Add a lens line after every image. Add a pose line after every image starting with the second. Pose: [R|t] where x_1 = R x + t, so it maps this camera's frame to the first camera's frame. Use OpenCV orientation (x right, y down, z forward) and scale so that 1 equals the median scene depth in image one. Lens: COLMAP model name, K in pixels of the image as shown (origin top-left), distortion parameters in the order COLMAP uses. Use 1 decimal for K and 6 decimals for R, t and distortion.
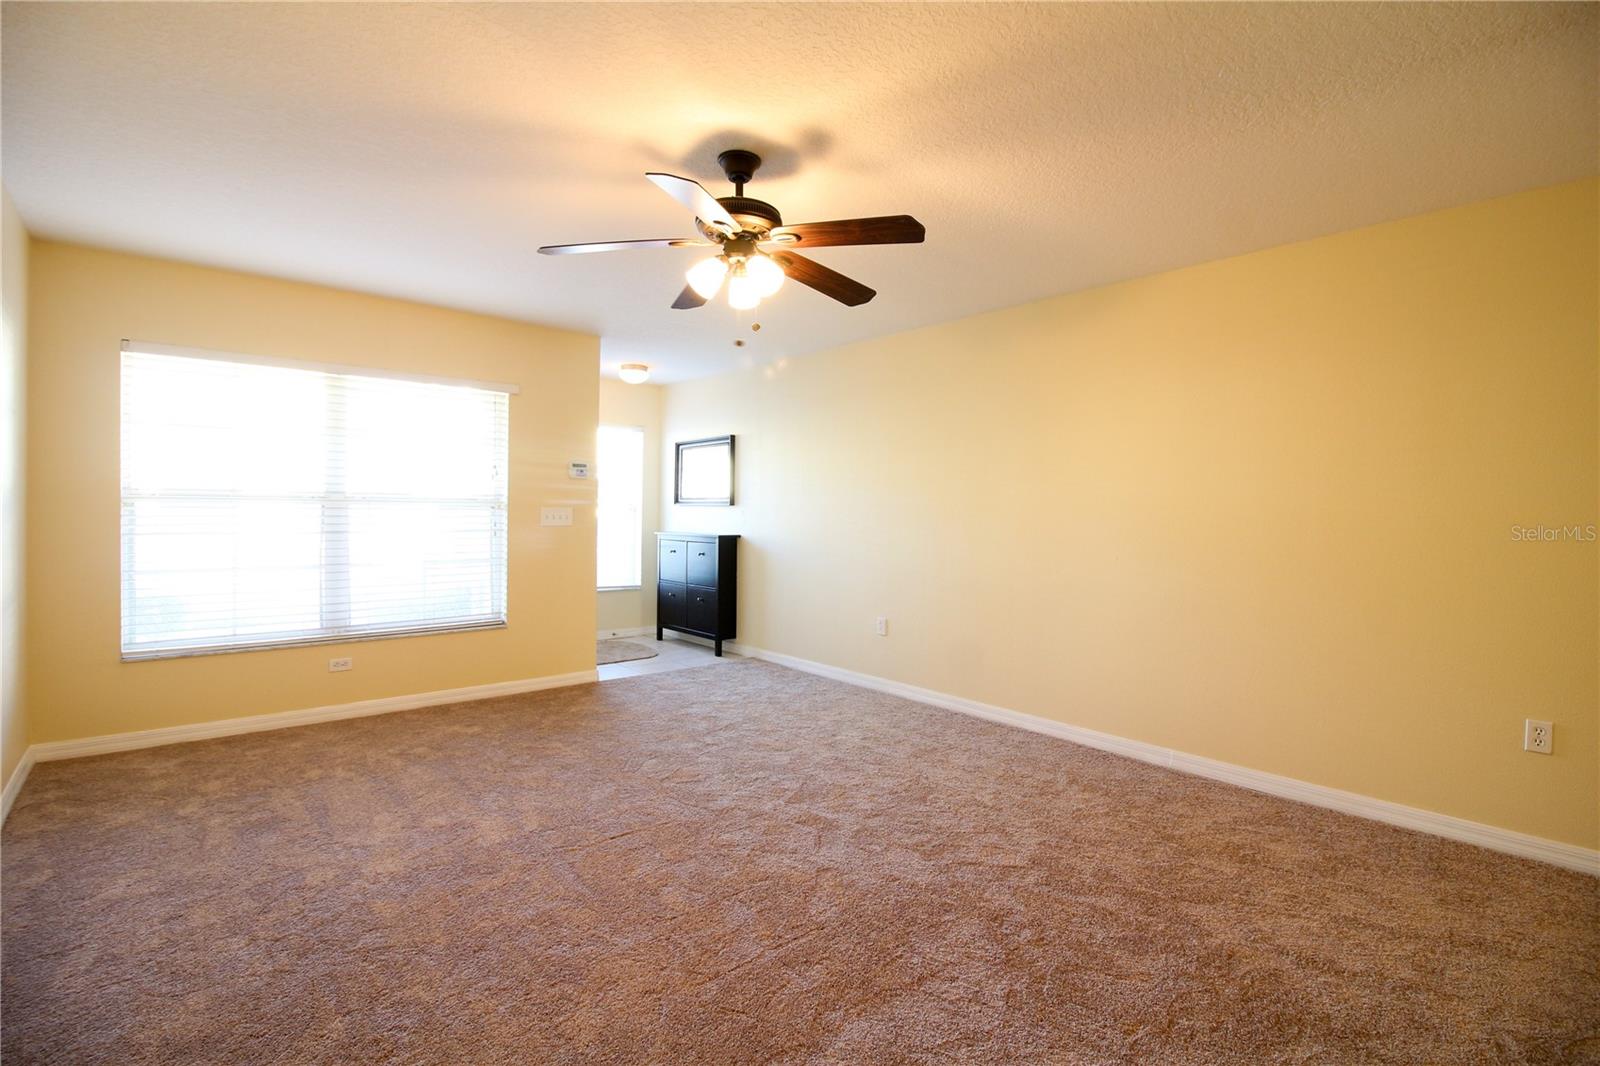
lens RADIAL K [[748.4, 0, 804.6], [0, 748.4, 514.6], [0, 0, 1]] dist [-0.001221, -0.000226]
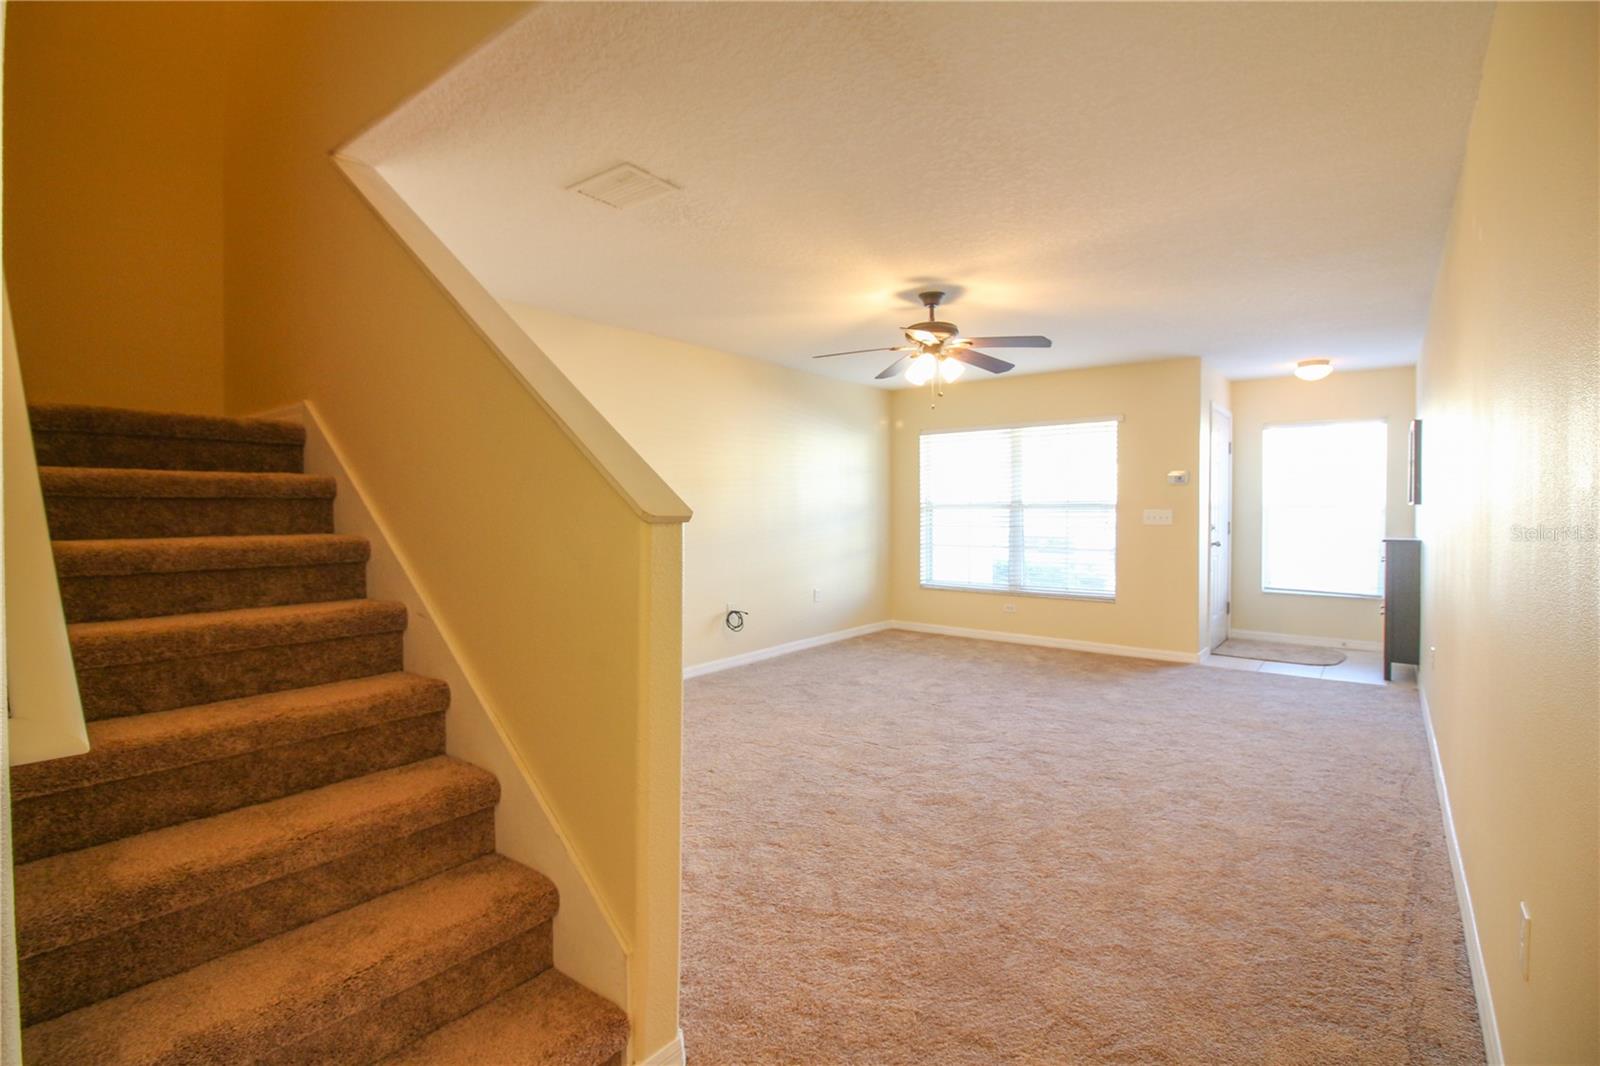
lens RADIAL K [[748.4, 0, 804.6], [0, 748.4, 514.6], [0, 0, 1]] dist [-0.001221, -0.000226]
pose [[0.167547, 0.002906, -0.985860, 0.974012], [0.000169, 0.999996, 0.002976, -0.008175], [0.985864, -0.000665, 0.167546, 0.314019]]
